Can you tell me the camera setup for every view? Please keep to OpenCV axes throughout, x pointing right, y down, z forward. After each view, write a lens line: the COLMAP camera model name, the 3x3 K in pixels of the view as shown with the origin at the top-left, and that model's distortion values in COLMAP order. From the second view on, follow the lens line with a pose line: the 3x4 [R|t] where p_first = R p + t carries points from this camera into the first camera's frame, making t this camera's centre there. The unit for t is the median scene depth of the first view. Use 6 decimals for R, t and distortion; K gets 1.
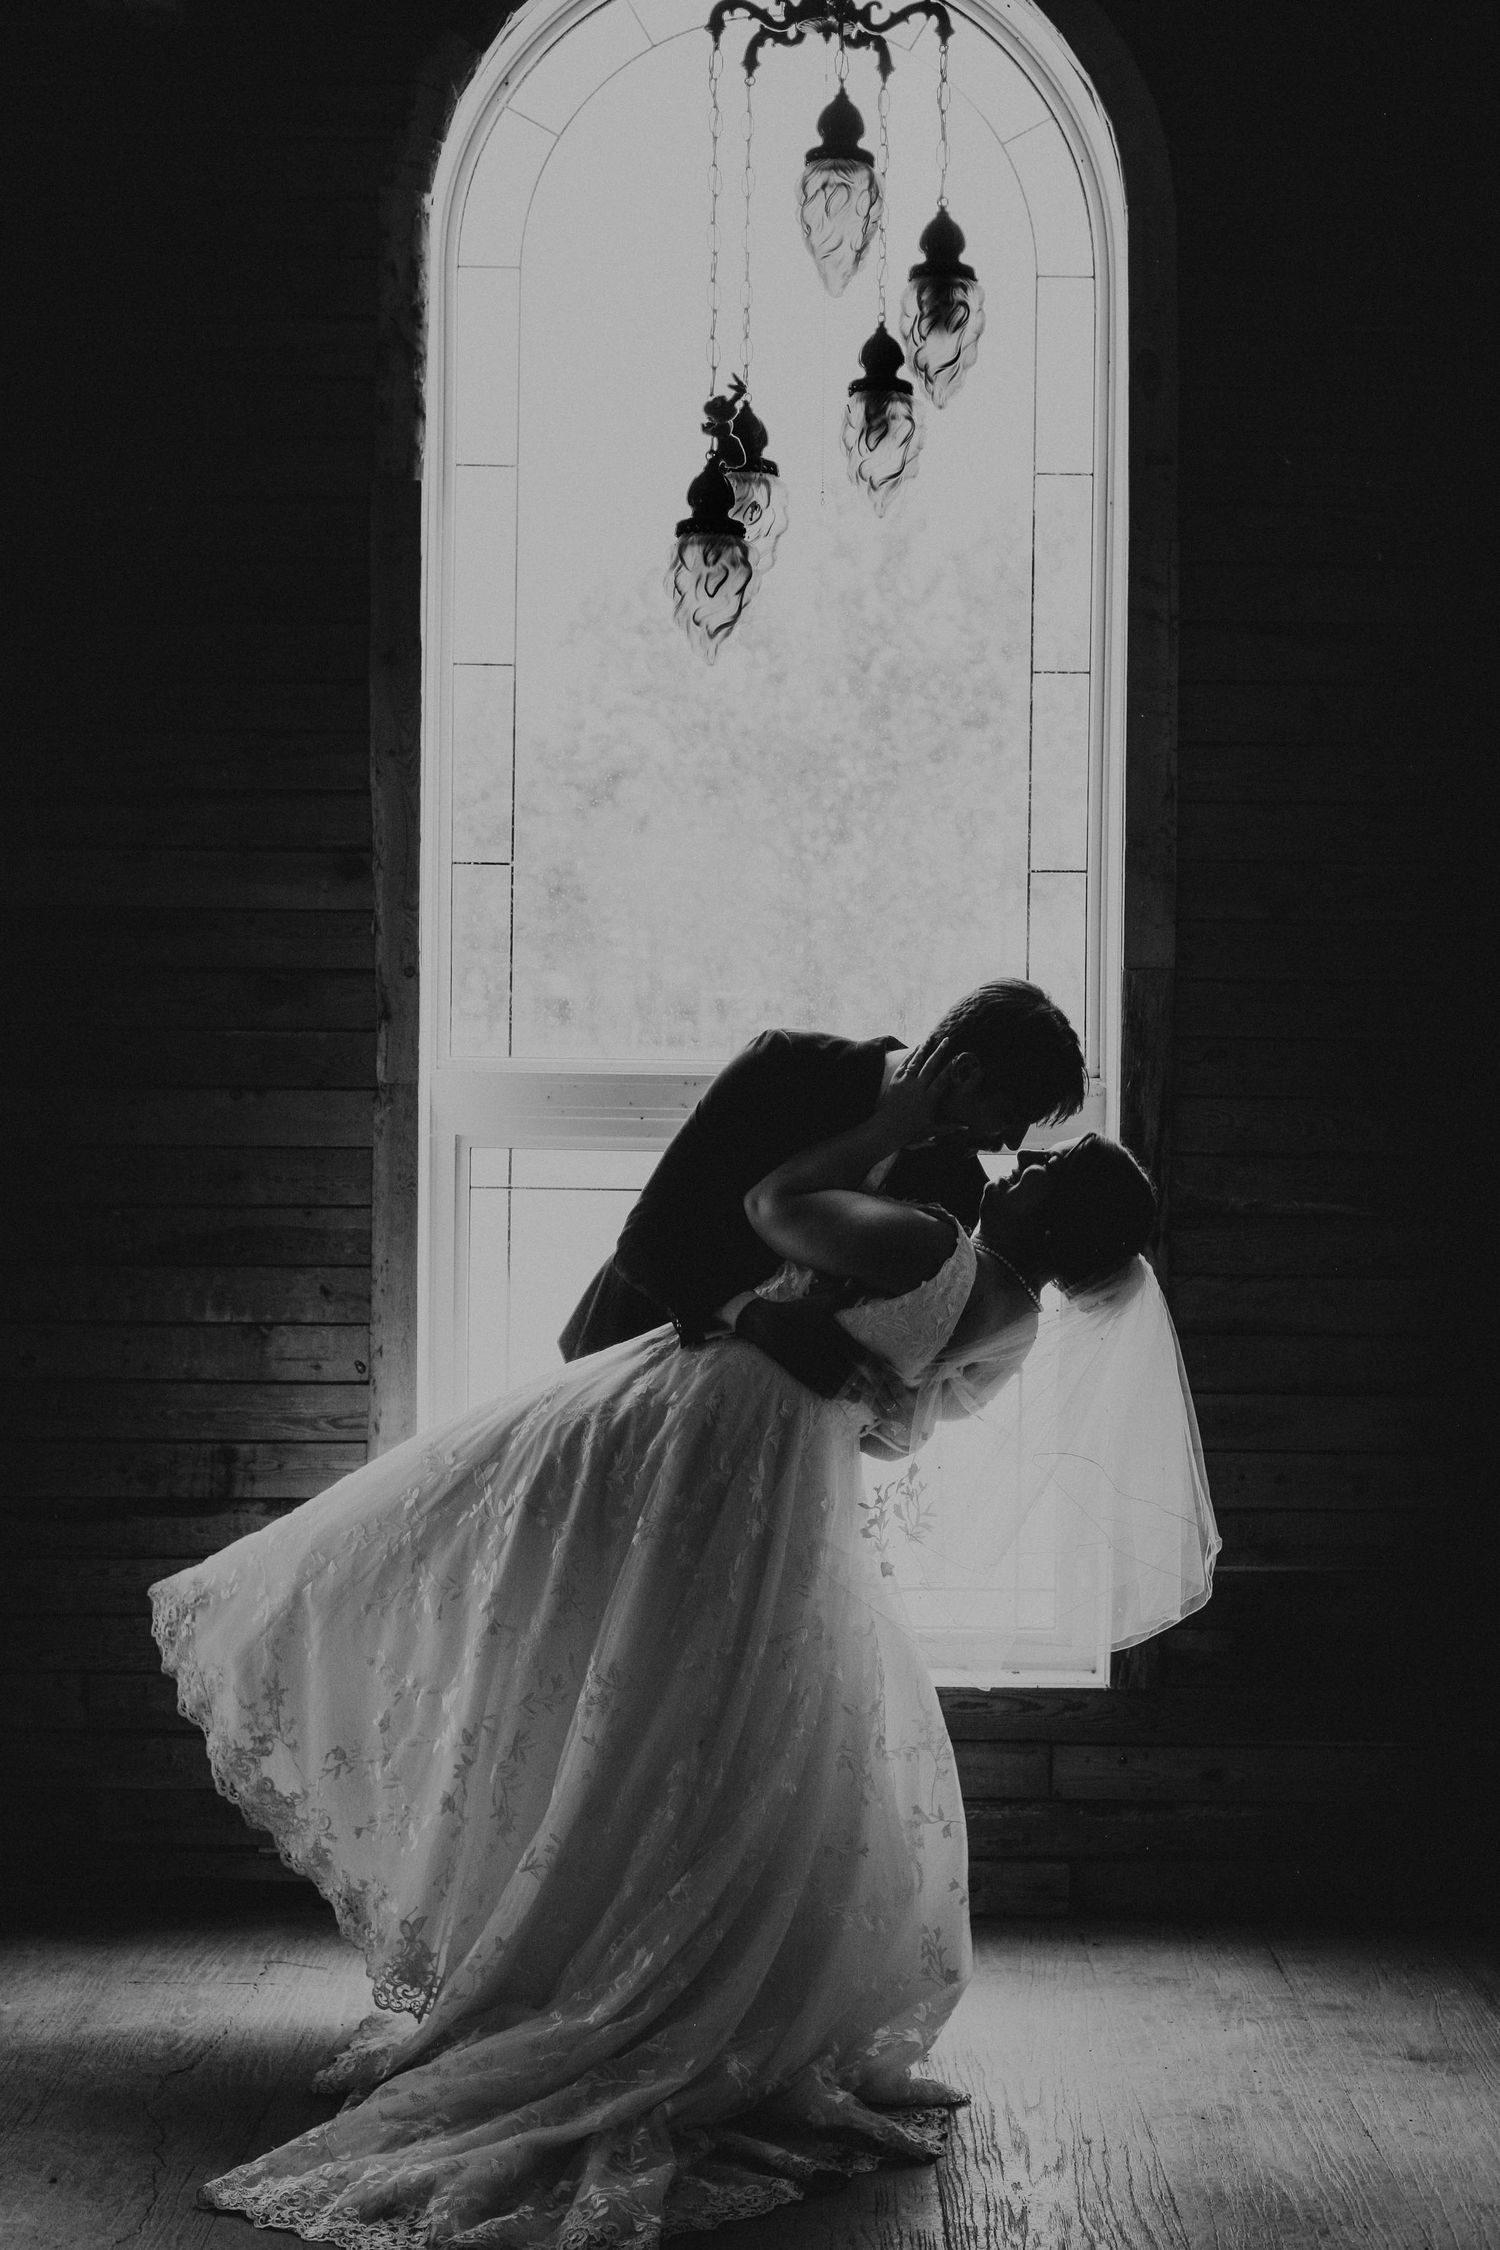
lens RADIAL K [[3199.8, 0, 753.5], [0, 3199.8, 1123.2], [0, 0, 1]] dist [-0.130509, 0.000000]
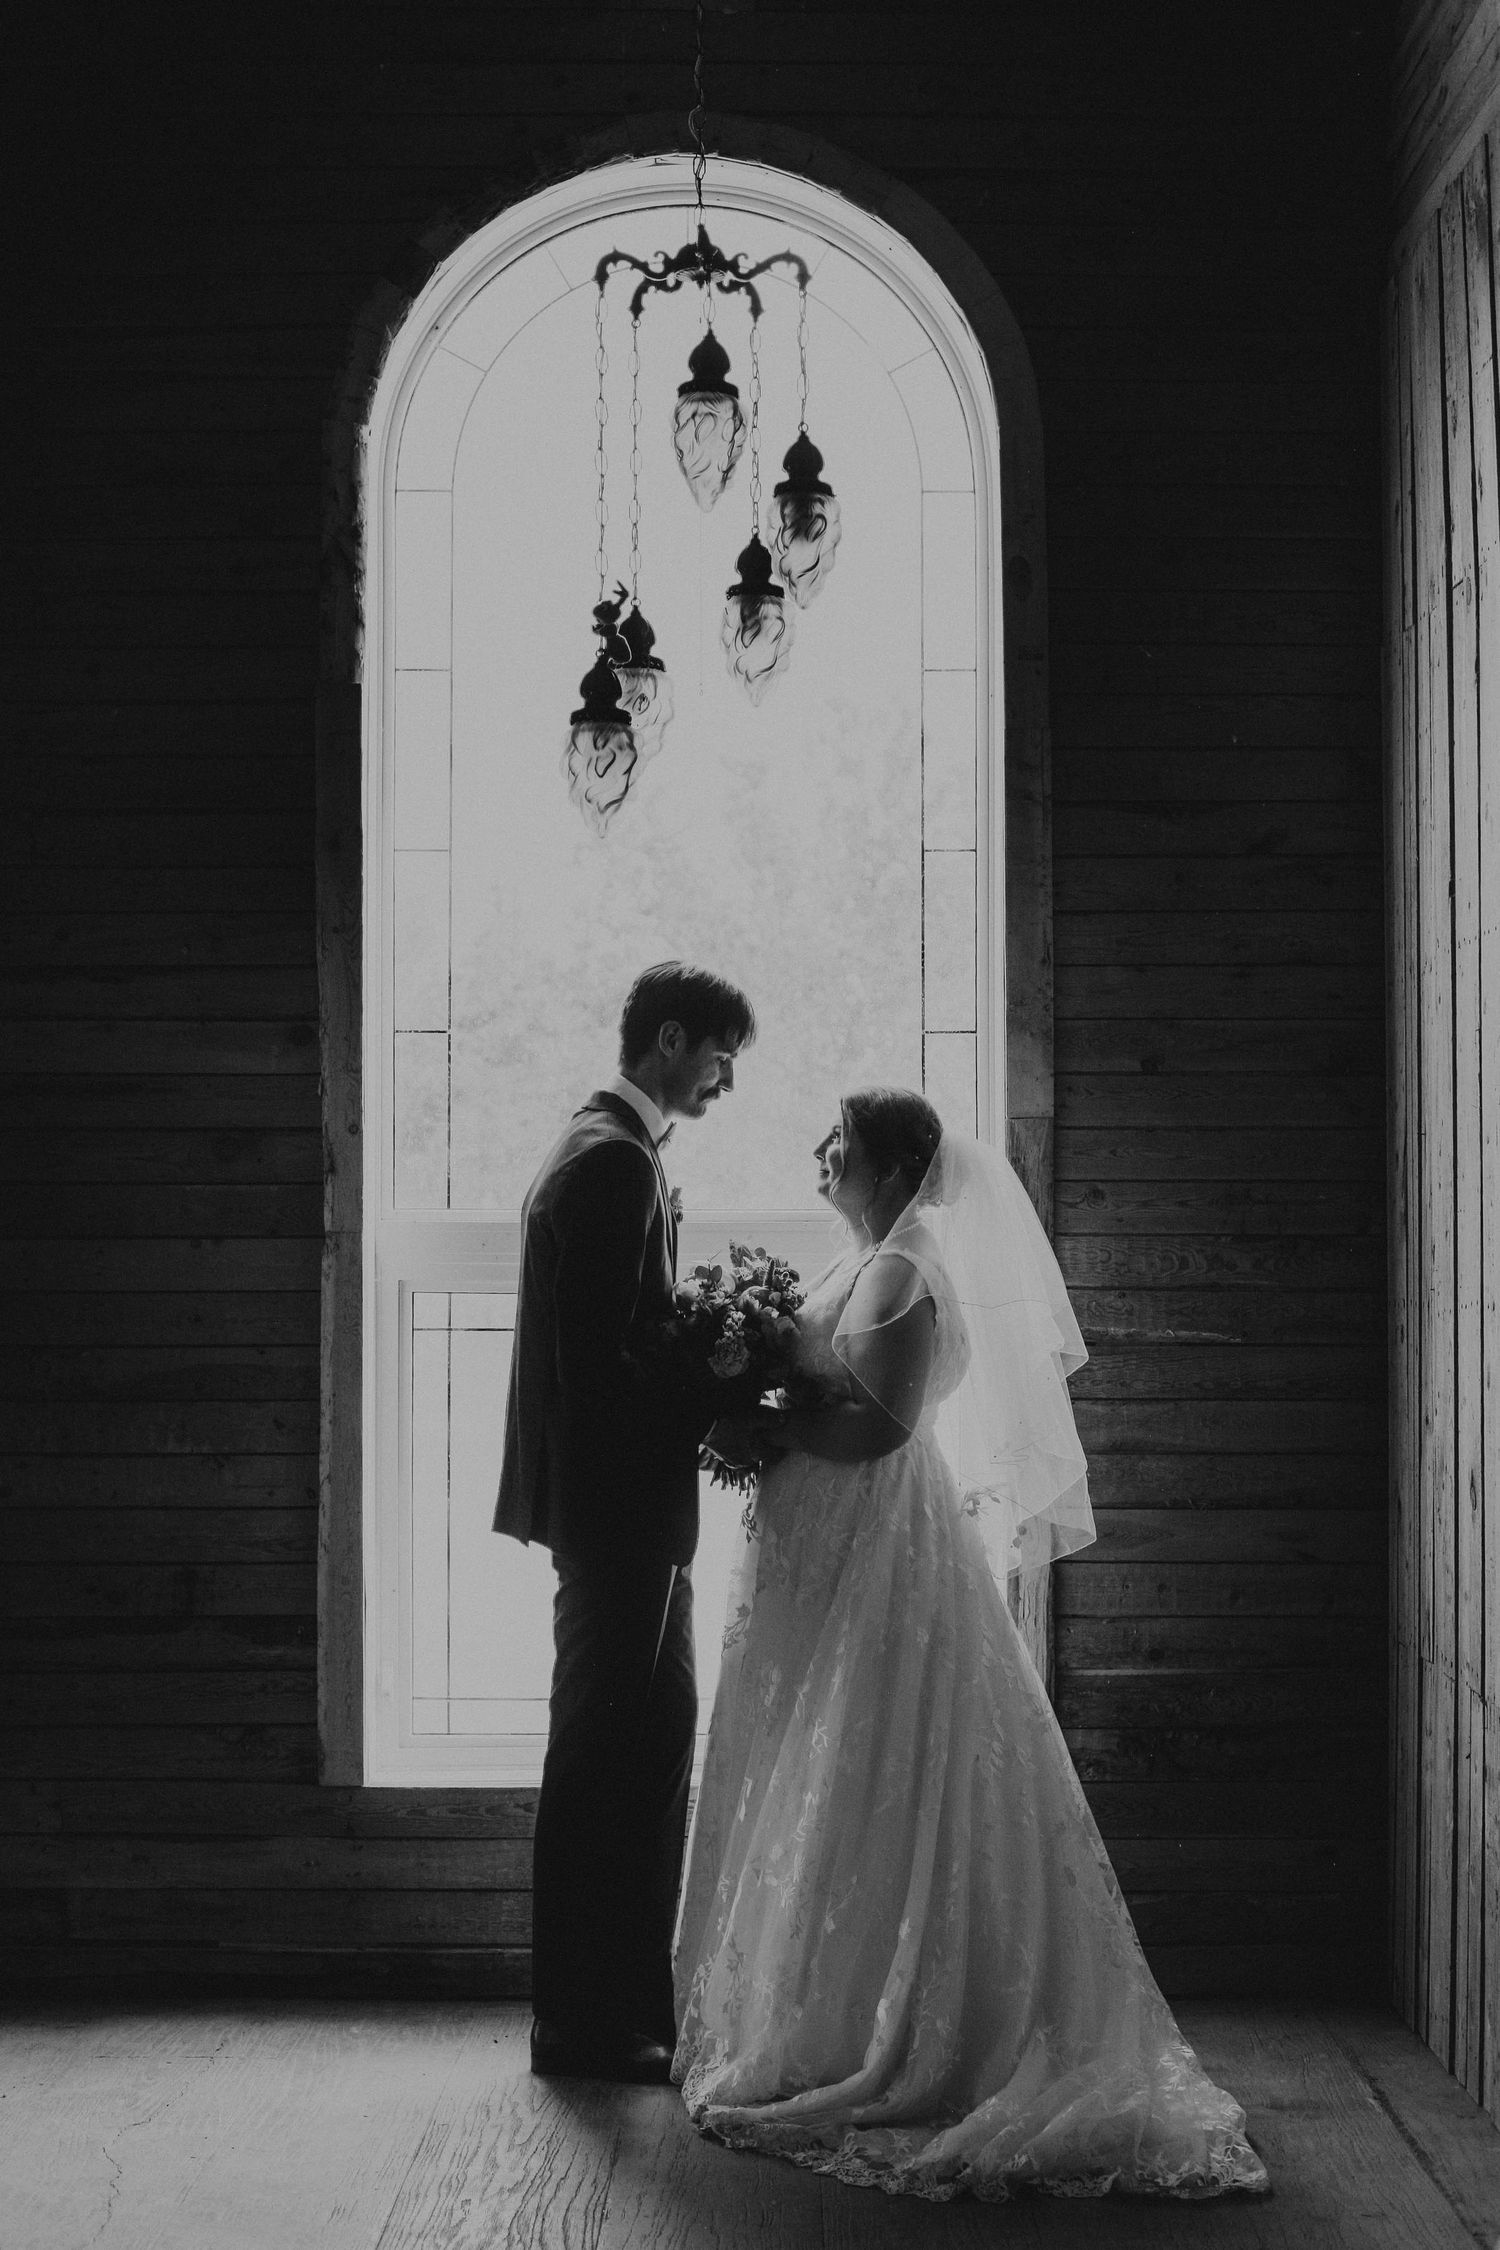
lens RADIAL K [[3199.8, 0, 749.1], [0, 3199.8, 1121.6], [0, 0, 1]] dist [-0.130509, 0.000000]
pose [[0.999920, -0.012317, -0.002976, 0.032087], [0.012088, 0.997647, -0.067489, 0.026215], [0.003800, 0.067448, 0.997716, -0.093743]]
